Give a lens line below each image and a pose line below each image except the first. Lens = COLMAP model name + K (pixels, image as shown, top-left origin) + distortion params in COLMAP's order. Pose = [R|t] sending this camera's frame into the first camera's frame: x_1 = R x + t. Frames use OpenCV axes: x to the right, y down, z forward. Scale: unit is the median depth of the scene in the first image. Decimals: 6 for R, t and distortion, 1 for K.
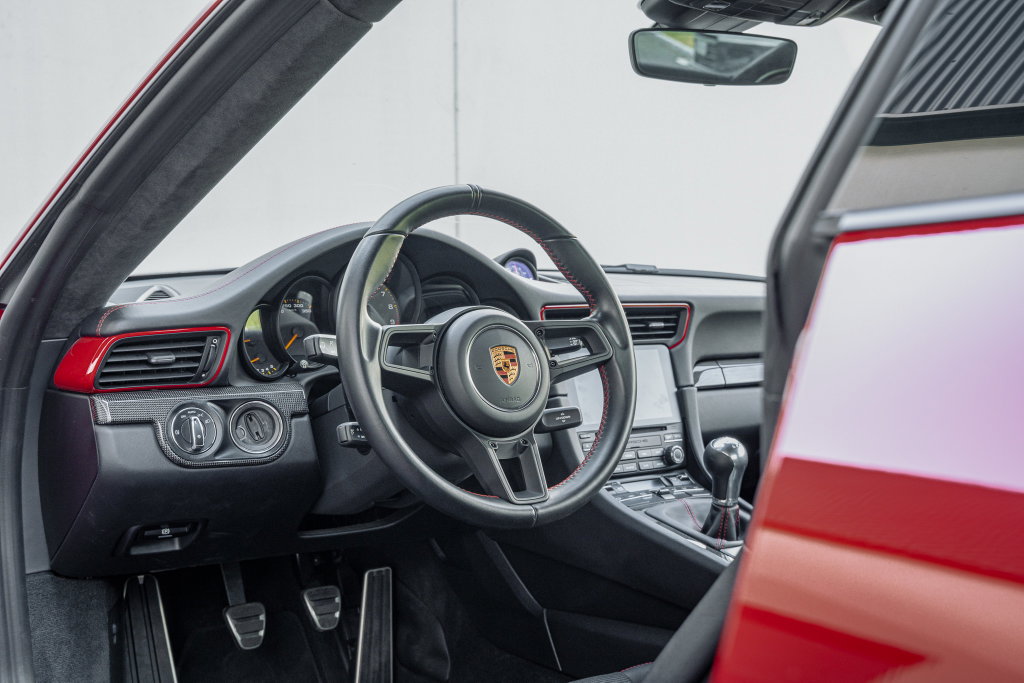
lens RADIAL K [[1285.7, 0, 512.0], [0, 1285.7, 341.5], [0, 0, 1]] dist [0.054824, 0.012624]
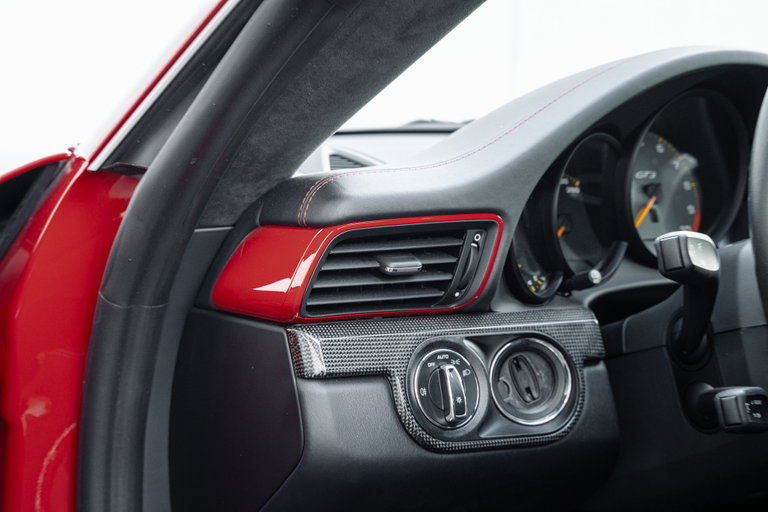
lens RADIAL K [[1298.0, 0, 384.0], [0, 1298.0, 256.0], [0, 0, 1]] dist [0.173134, 0.006895]
pose [[0.997126, 0.025509, -0.071338, -0.233838], [-0.023781, 0.999405, 0.024968, -0.005797], [0.071933, -0.023200, 0.997140, 0.404095]]
